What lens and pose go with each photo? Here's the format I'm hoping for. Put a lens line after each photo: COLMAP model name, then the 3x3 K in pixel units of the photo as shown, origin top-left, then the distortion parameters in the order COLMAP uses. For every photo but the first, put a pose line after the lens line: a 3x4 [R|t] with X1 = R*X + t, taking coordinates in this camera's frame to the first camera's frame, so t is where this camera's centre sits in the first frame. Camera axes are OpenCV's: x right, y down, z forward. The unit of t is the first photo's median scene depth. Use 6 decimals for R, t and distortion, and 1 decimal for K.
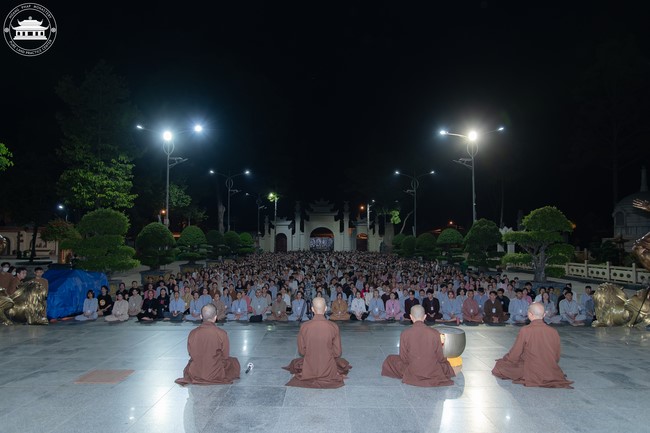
lens RADIAL K [[460.3, 0, 323.4], [0, 460.3, 217.1], [0, 0, 1]] dist [0.015081, -0.004600]
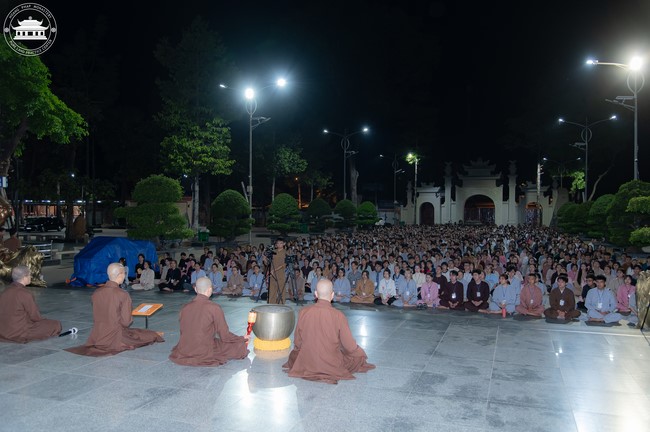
lens RADIAL K [[557.0, 0, 325.8], [0, 557.0, 217.8], [0, 0, 1]] dist [-0.003787, -0.016466]
pose [[0.937333, 0.006163, -0.348381, 0.159728], [0.014971, 0.998208, 0.057938, 0.004421], [0.348114, -0.059522, 0.935561, 0.019071]]
